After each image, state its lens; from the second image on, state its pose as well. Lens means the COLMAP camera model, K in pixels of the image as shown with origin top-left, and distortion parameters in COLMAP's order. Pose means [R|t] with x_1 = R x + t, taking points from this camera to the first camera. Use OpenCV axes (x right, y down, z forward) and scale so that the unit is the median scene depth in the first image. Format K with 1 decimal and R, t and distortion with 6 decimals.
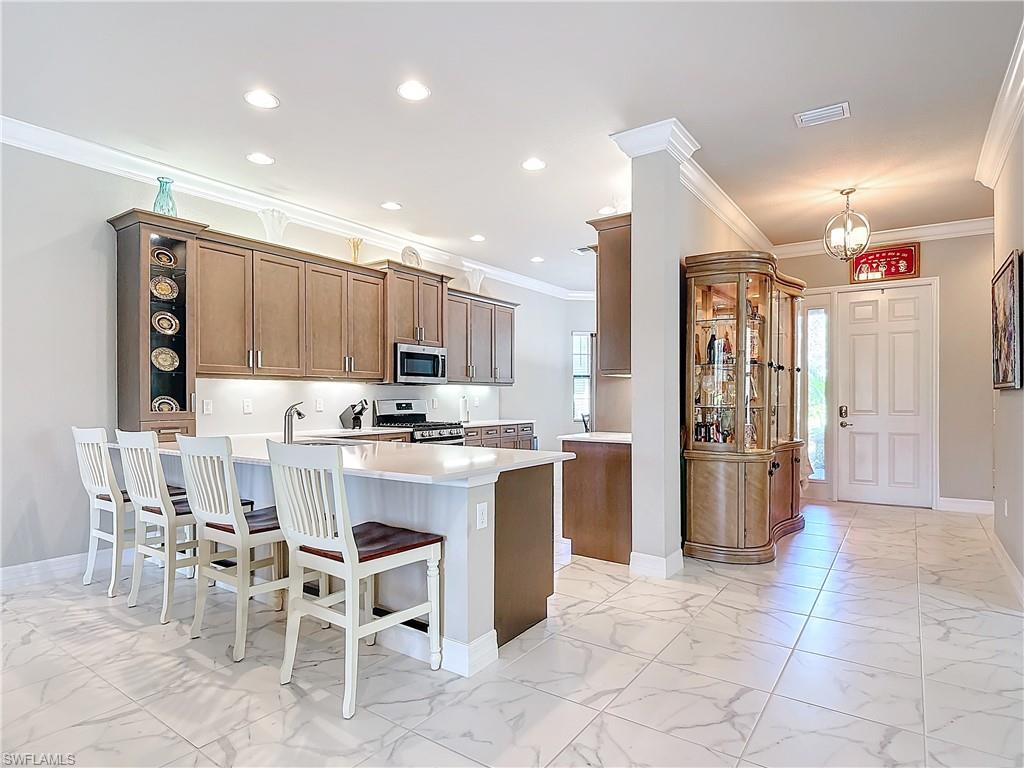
lens RADIAL K [[550.9, 0, 513.2], [0, 550.9, 399.4], [0, 0, 1]] dist [0.002295, -0.018440]
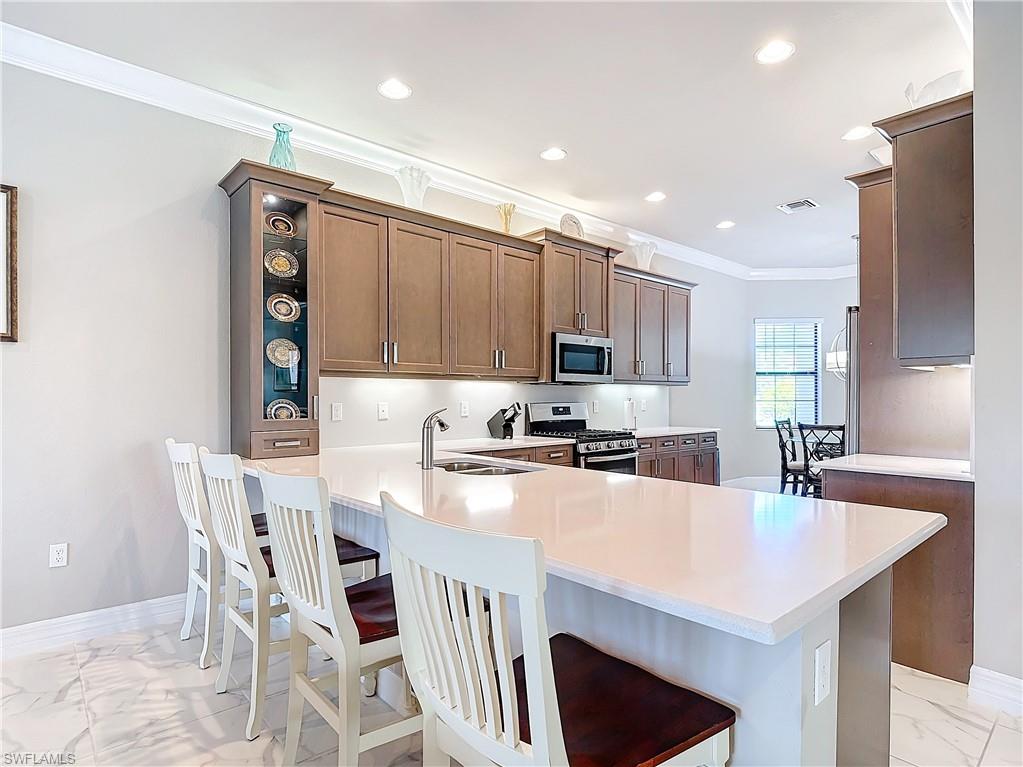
lens RADIAL K [[546.4, 0, 511.5], [0, 546.4, 383.5], [0, 0, 1]] dist [0.025651, -0.042073]
pose [[0.971464, -0.004988, -0.237134, -0.087156], [-0.001766, 0.999599, -0.028263, -0.005272], [0.237180, 0.027875, 0.971066, 0.218454]]
